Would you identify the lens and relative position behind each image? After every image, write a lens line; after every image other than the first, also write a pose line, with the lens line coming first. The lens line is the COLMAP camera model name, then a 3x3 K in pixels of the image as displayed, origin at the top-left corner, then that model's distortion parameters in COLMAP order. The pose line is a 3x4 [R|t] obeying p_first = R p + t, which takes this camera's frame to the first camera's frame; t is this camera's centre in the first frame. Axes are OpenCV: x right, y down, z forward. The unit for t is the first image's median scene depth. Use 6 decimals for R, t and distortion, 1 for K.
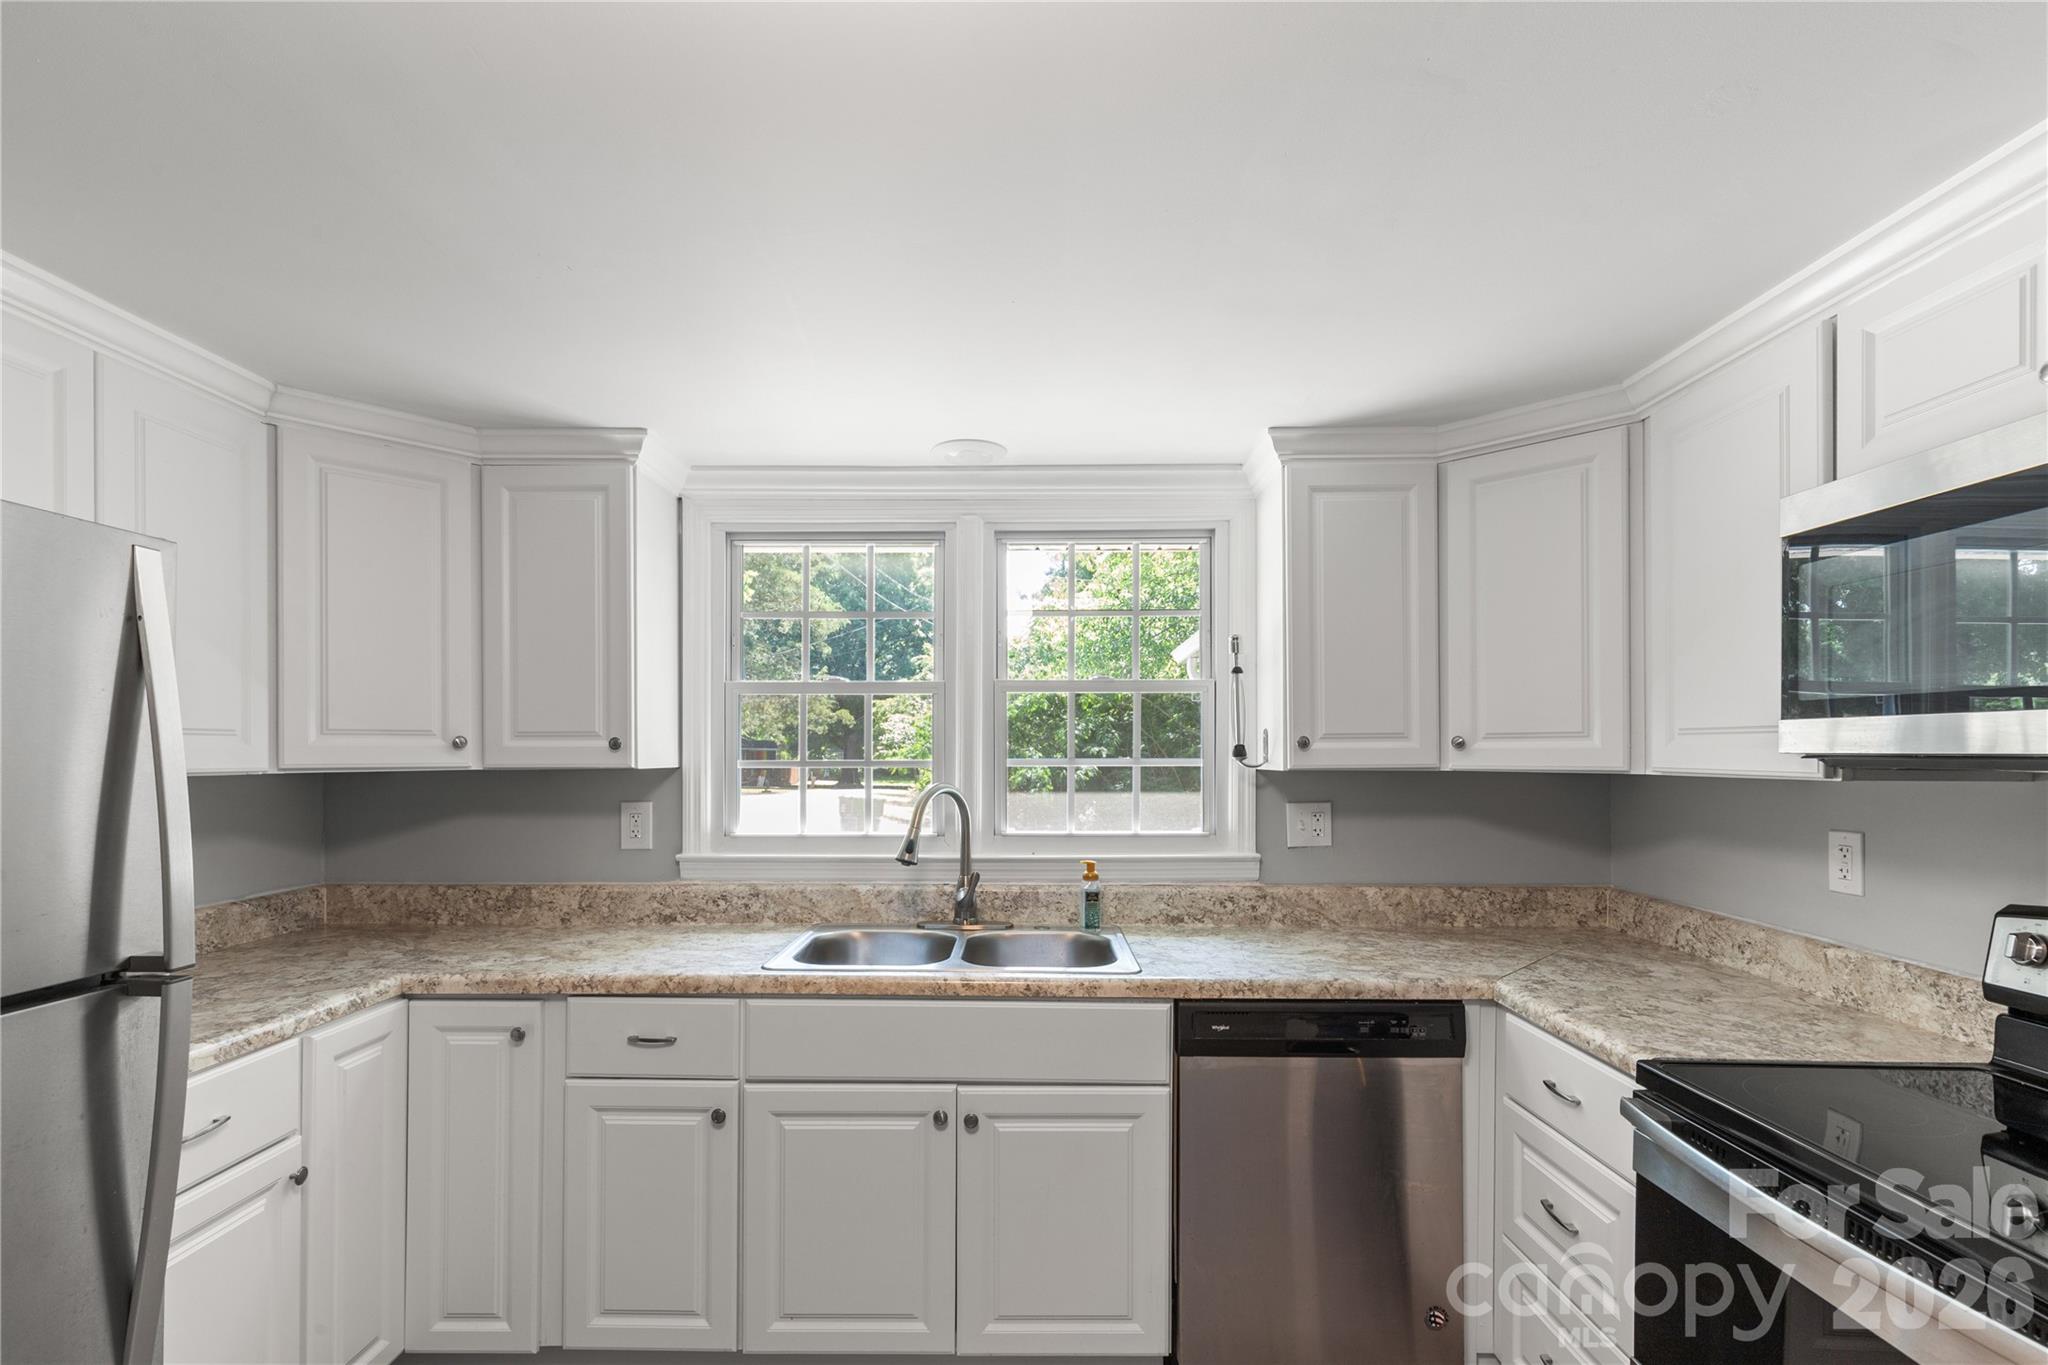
lens RADIAL K [[945.6, 0, 1024.7], [0, 945.6, 762.3], [0, 0, 1]] dist [0.009749, -0.003553]
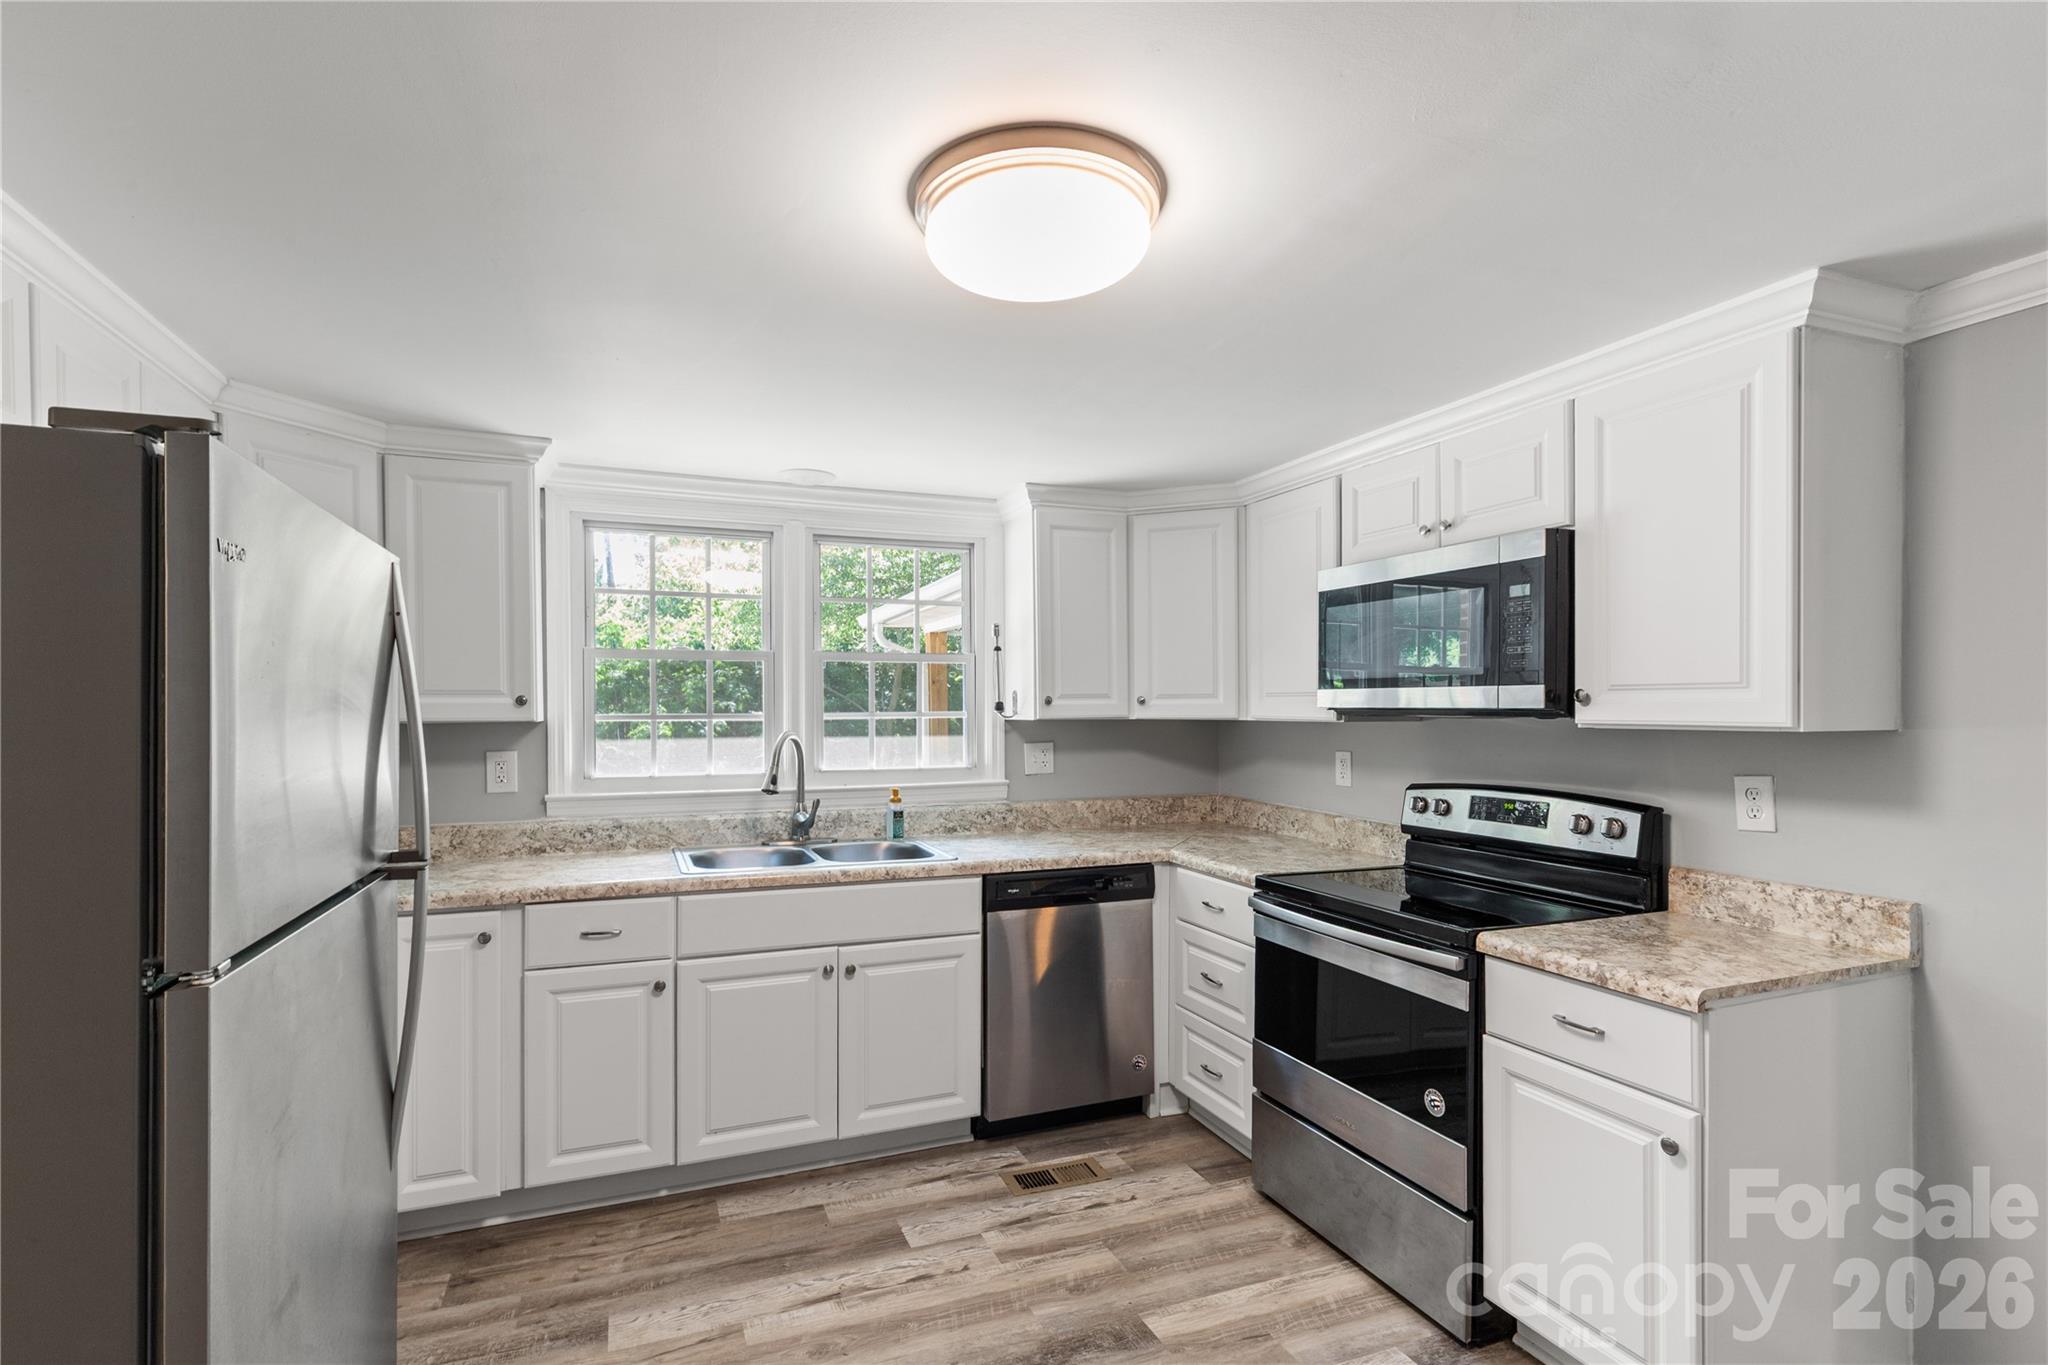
lens RADIAL K [[945.6, 0, 1006.5], [0, 945.6, 728.2], [0, 0, 1]] dist [0.009749, -0.003553]
pose [[0.927017, -0.009801, 0.374890, -0.348077], [0.005191, 0.999898, 0.013304, 0.002512], [-0.374982, -0.010387, 0.926974, -0.366954]]
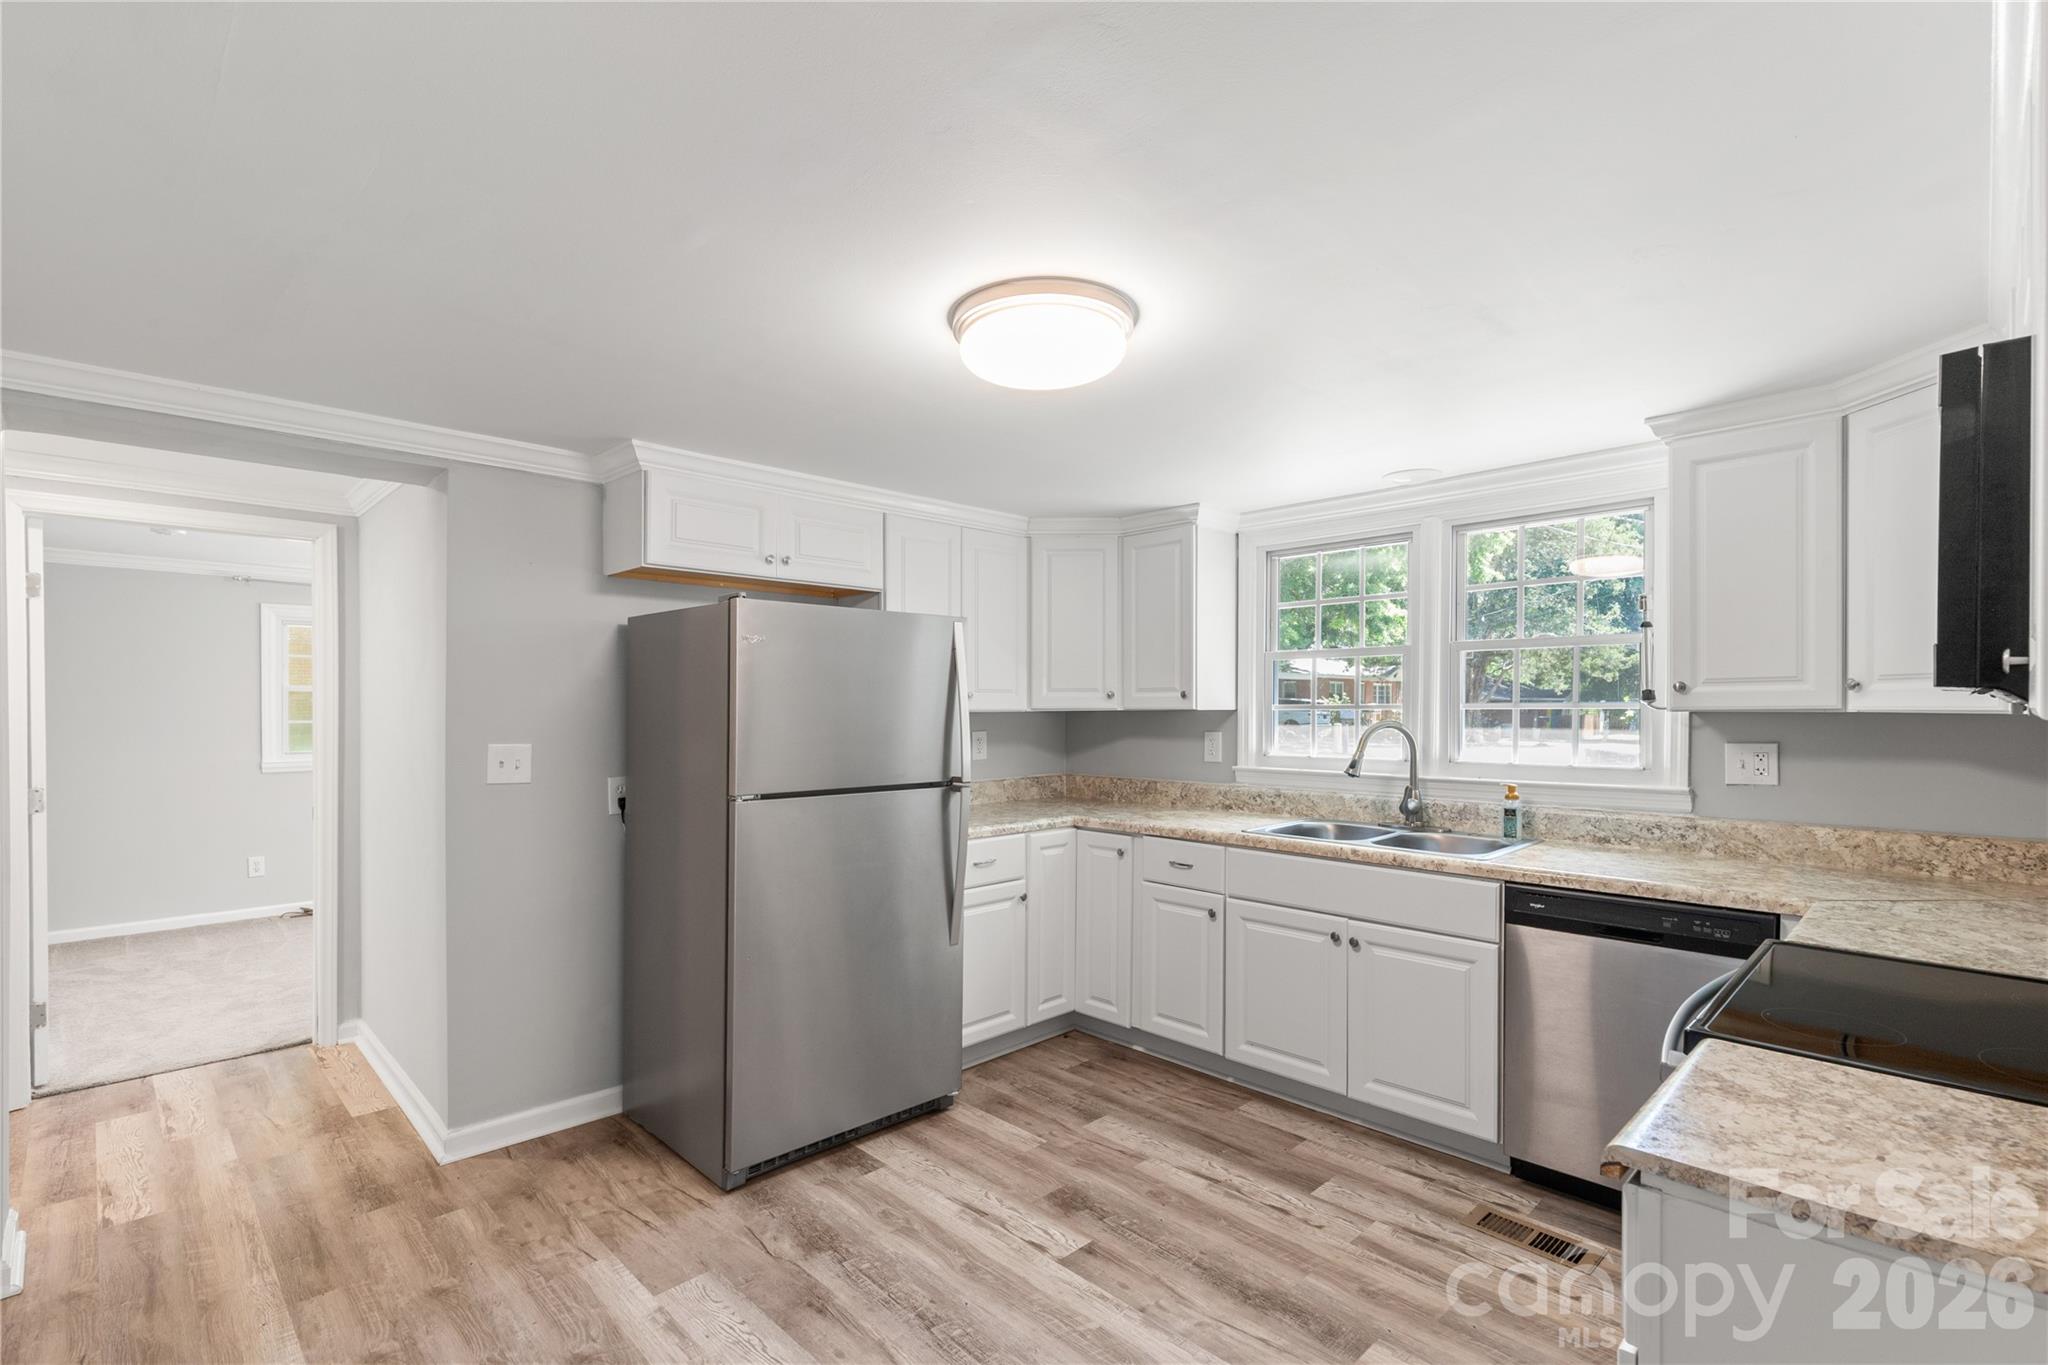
lens RADIAL K [[945.6, 0, 1037.4], [0, 945.6, 725.1], [0, 0, 1]] dist [0.009749, -0.003553]
pose [[0.716181, 0.011631, -0.697817, 0.600479], [-0.002882, 0.999902, 0.013708, 0.012970], [0.697908, -0.007806, 0.716145, -0.407803]]
